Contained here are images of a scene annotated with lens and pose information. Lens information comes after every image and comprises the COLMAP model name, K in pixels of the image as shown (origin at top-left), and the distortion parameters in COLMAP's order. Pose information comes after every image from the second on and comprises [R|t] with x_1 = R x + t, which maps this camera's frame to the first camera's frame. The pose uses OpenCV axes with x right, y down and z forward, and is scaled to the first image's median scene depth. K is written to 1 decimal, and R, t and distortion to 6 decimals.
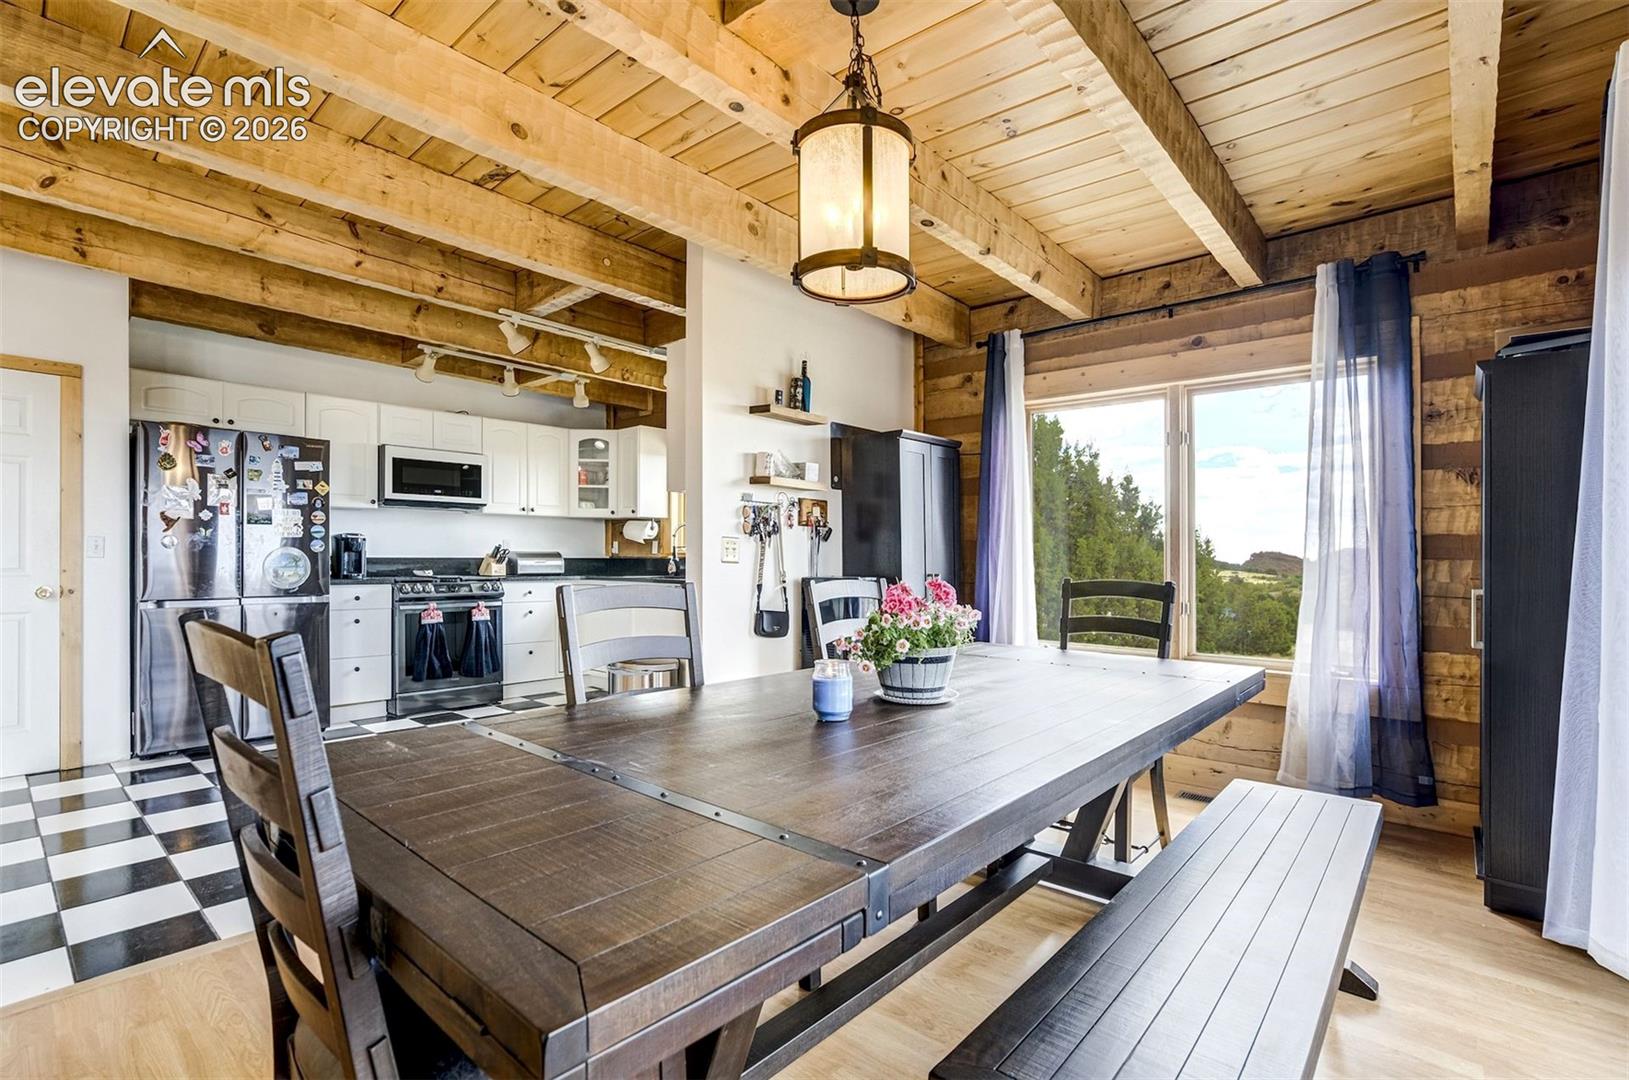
lens RADIAL K [[748.2, 0, 817.5], [0, 748.2, 554.4], [0, 0, 1]] dist [-0.046933, 0.016042]
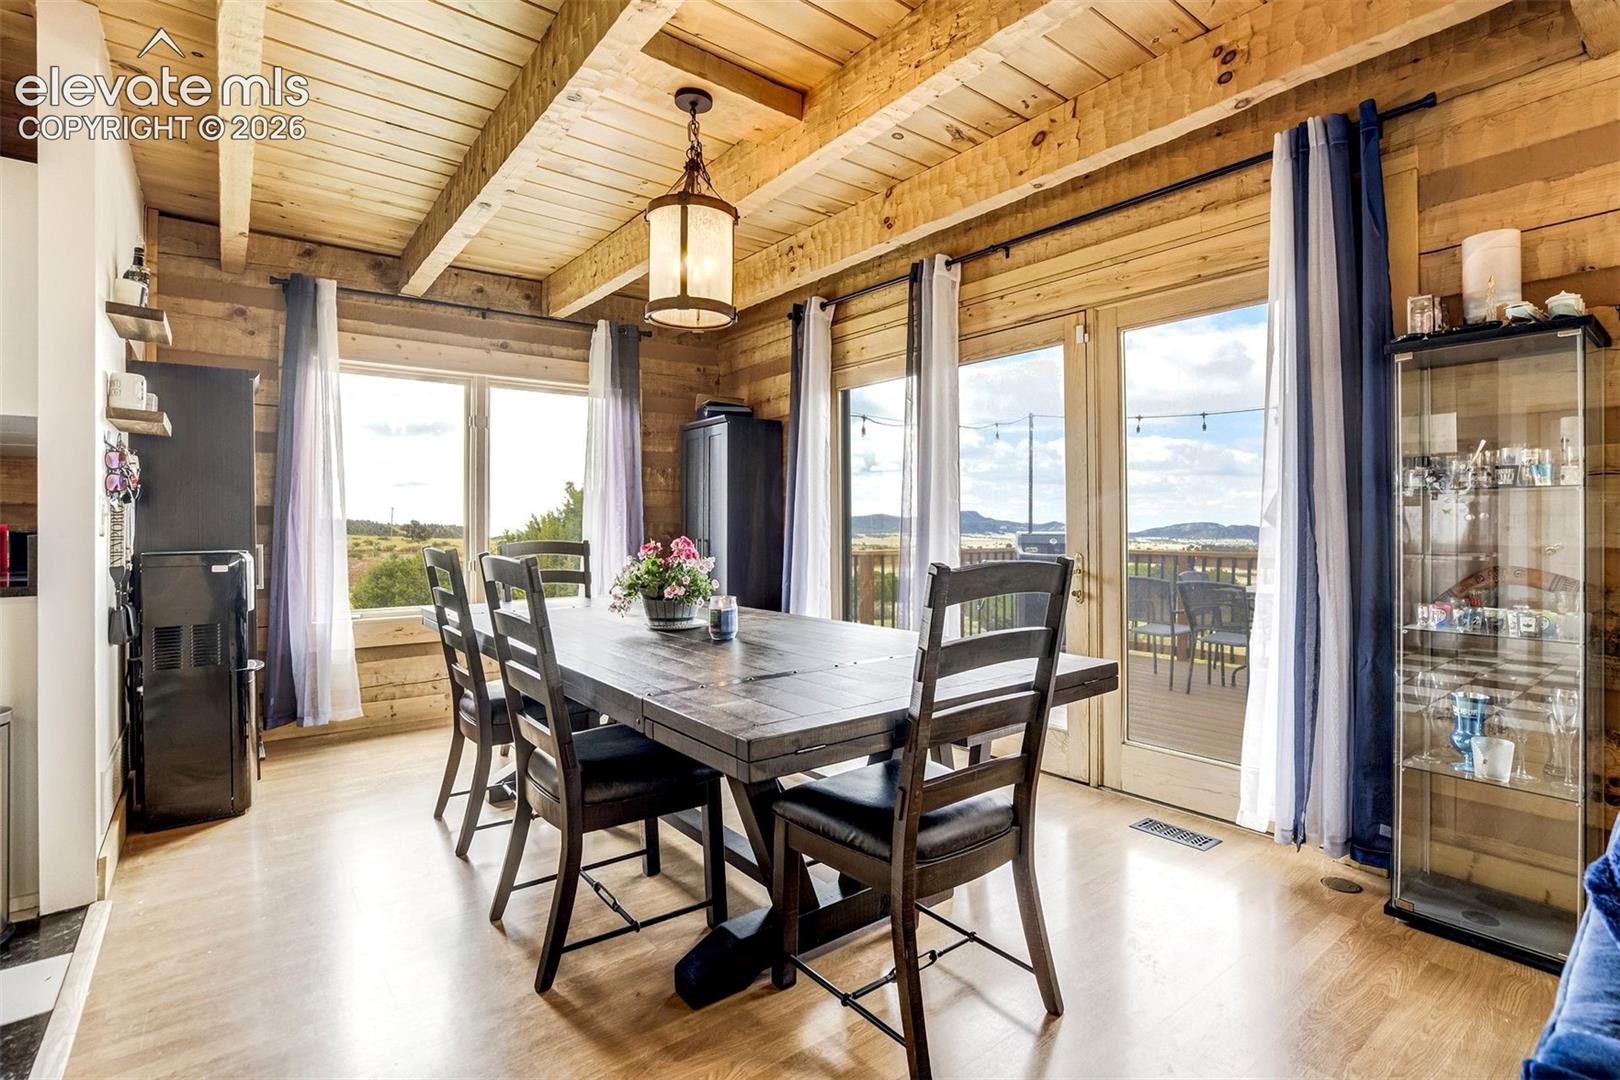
lens RADIAL K [[744.1, 0, 825.2], [0, 744.1, 525.0], [0, 0, 1]] dist [-0.046933, 0.016042]
pose [[0.174027, -0.010025, 0.984690, -0.572706], [0.004467, 0.999946, 0.009391, -0.002279], [-0.984731, 0.002764, 0.174063, 0.257866]]
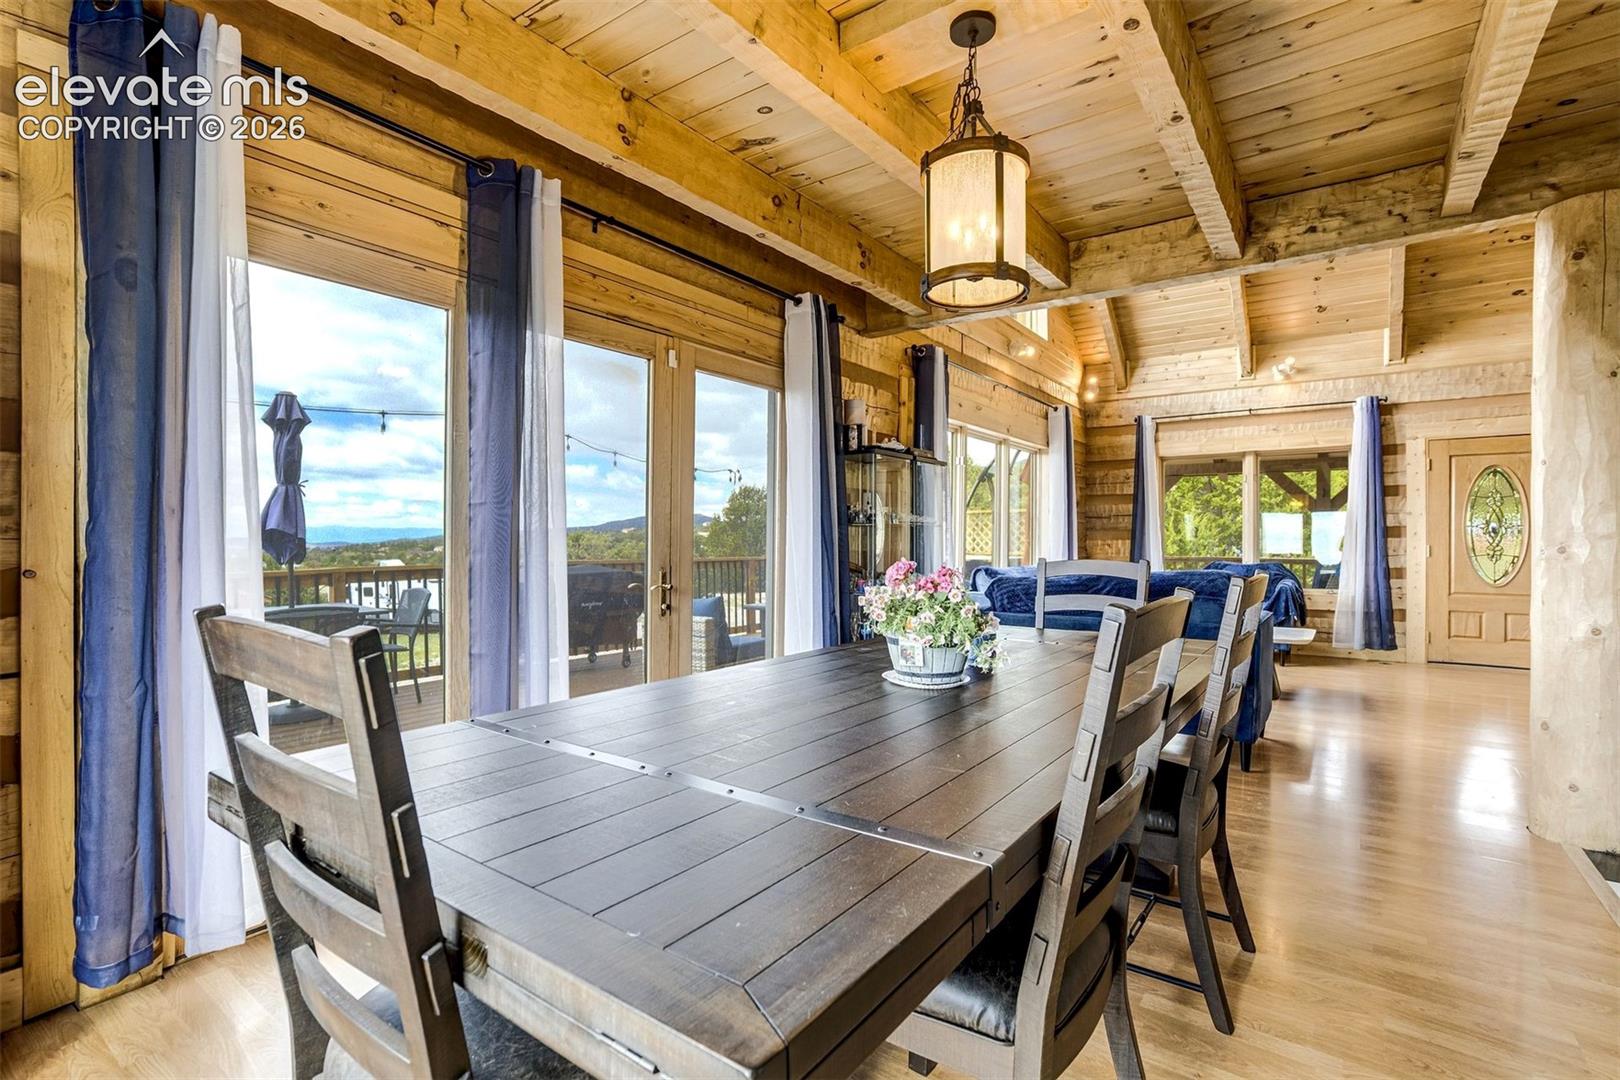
lens RADIAL K [[744.1, 0, 804.2], [0, 744.1, 546.3], [0, 0, 1]] dist [-0.046933, 0.016042]
pose [[-0.997864, -0.014286, -0.063752, 0.181867], [-0.015231, 0.999781, 0.014362, 0.004053], [0.063532, 0.015302, -0.997862, 1.004701]]
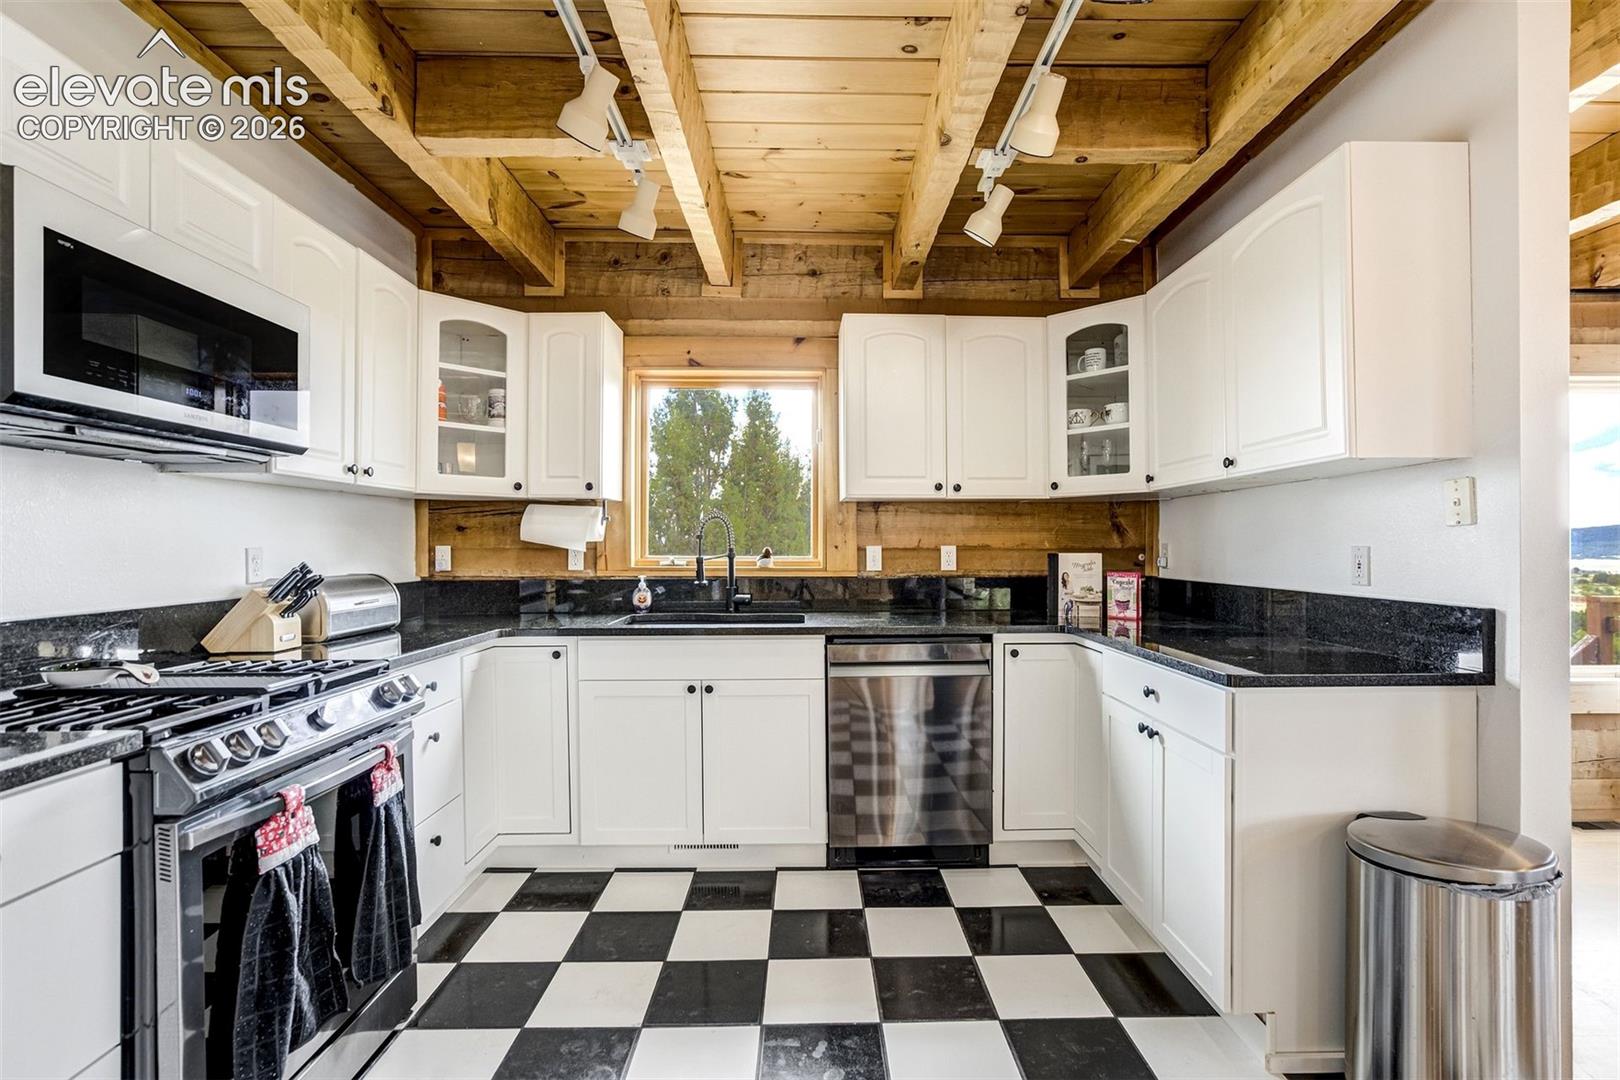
lens RADIAL K [[744.1, 0, 826.9], [0, 744.1, 517.5], [0, 0, 1]] dist [-0.046933, 0.016042]
pose [[0.743822, 0.012219, 0.668266, -0.728023], [0.010893, 0.999479, -0.030399, -0.033911], [-0.668289, 0.029890, 0.743301, 0.869521]]
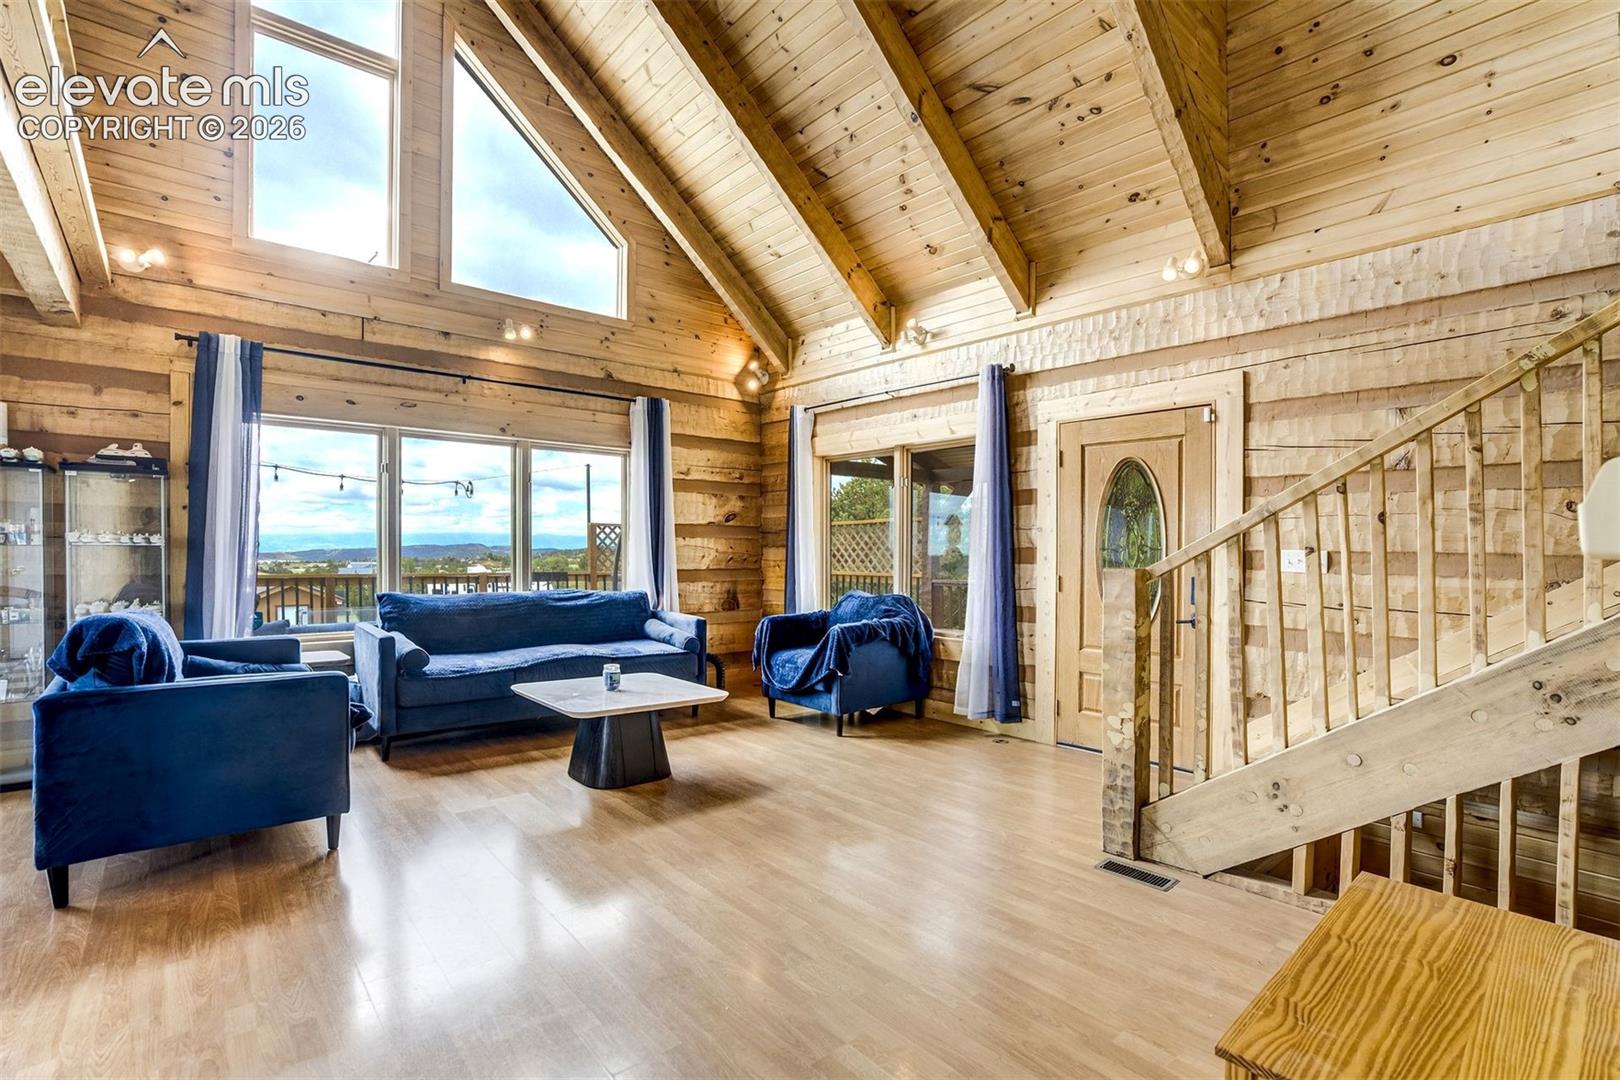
lens RADIAL K [[744.1, 0, 823.1], [0, 744.1, 554.9], [0, 0, 1]] dist [-0.046933, 0.016042]
pose [[-0.992093, -0.016574, 0.124407, -1.139303], [-0.014419, 0.999730, 0.018205, -0.044525], [-0.124675, 0.016267, -0.992064, 0.647904]]
